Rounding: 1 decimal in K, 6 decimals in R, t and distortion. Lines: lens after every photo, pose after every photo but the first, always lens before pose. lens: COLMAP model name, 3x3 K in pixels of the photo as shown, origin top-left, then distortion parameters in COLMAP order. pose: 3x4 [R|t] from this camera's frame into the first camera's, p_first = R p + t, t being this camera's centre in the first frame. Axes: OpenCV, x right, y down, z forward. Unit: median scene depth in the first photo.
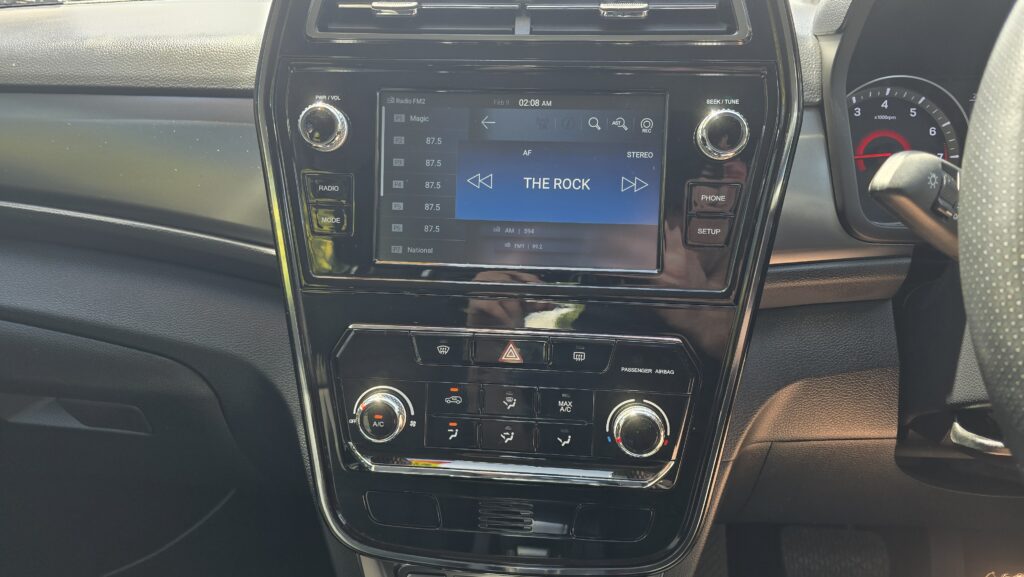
lens RADIAL K [[703.6, 0, 515.8], [0, 703.6, 287.7], [0, 0, 1]] dist [0.047443, -0.035082]
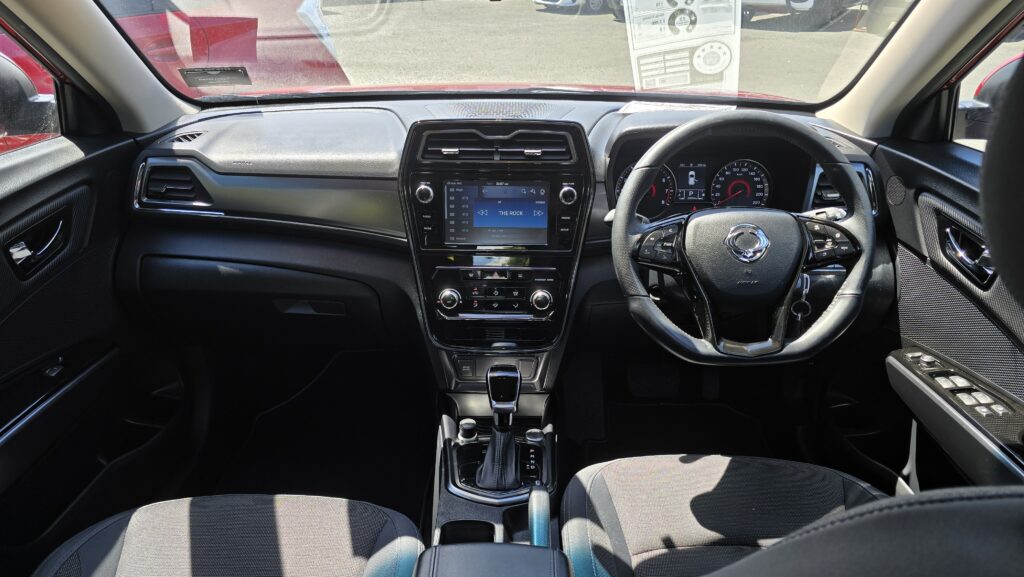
lens RADIAL K [[703.6, 0, 509.6], [0, 703.6, 288.7], [0, 0, 1]] dist [0.047443, -0.035082]
pose [[0.997935, -0.030423, 0.056576, -0.109484], [0.025082, 0.995366, 0.092825, -0.108016], [-0.059138, -0.091215, 0.994074, -1.736943]]
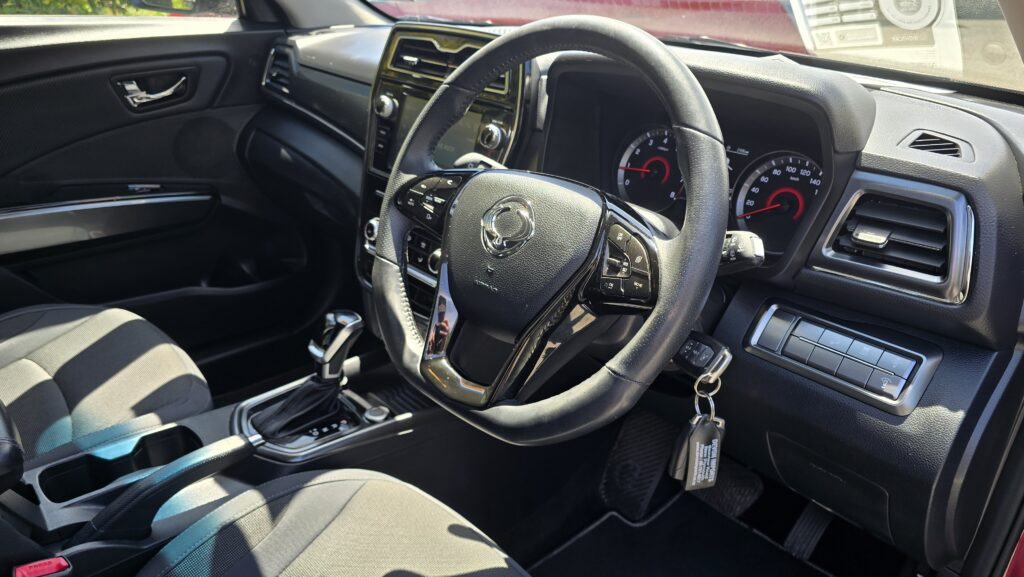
lens RADIAL K [[703.6, 0, 507.0], [0, 703.6, 289.7], [0, 0, 1]] dist [0.047443, -0.035082]
pose [[0.731833, 0.299585, -0.612102, 1.672615], [-0.256825, 0.953210, 0.159473, -0.122573], [0.631238, 0.040495, 0.774531, -0.572130]]
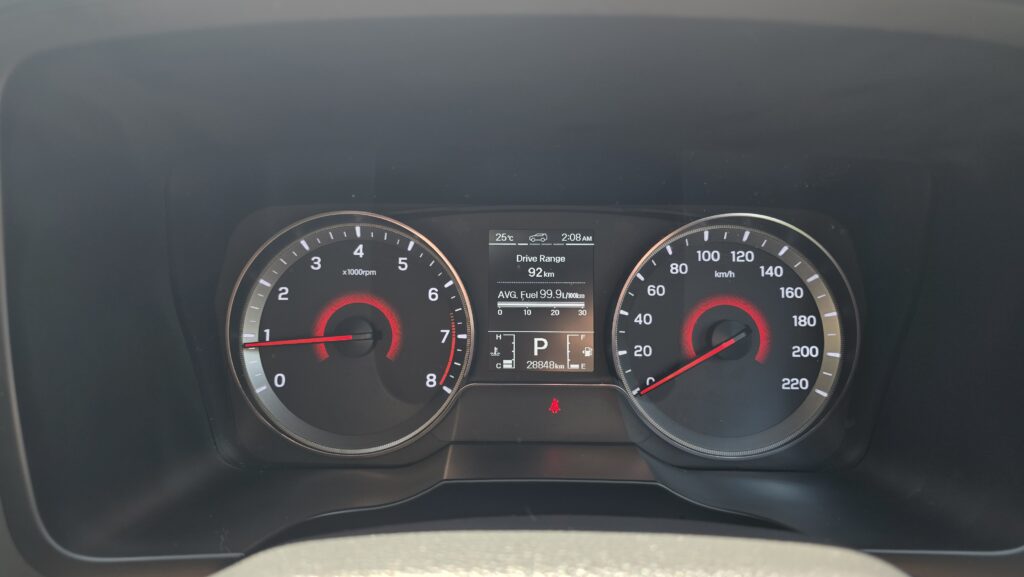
lens RADIAL K [[703.6, 0, 507.6], [0, 703.6, 294.4], [0, 0, 1]] dist [0.047443, -0.035082]
pose [[0.995225, -0.015615, 0.096354, 0.733365], [0.025202, 0.994758, -0.099099, -0.194422], [-0.094302, 0.101054, 0.990402, 0.478296]]
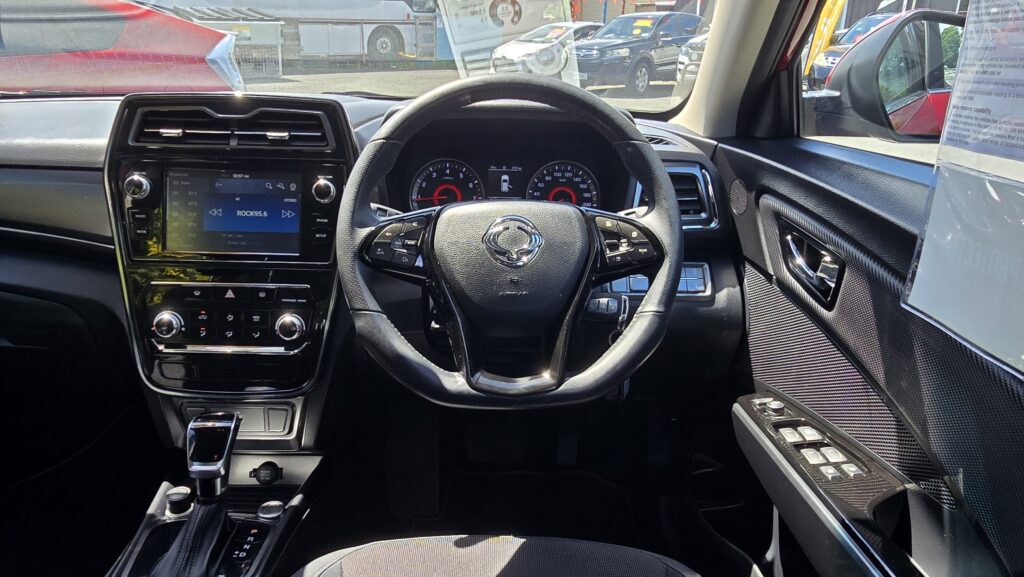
lens RADIAL K [[702.7, 0, 505.3], [0, 702.7, 274.7], [0, 0, 1]] dist [0.007742, 0.004166]
pose [[0.995113, -0.010402, 0.098197, 0.603228], [0.013107, 0.999551, -0.026938, 0.103008], [-0.097873, 0.028094, 0.994802, -1.173633]]
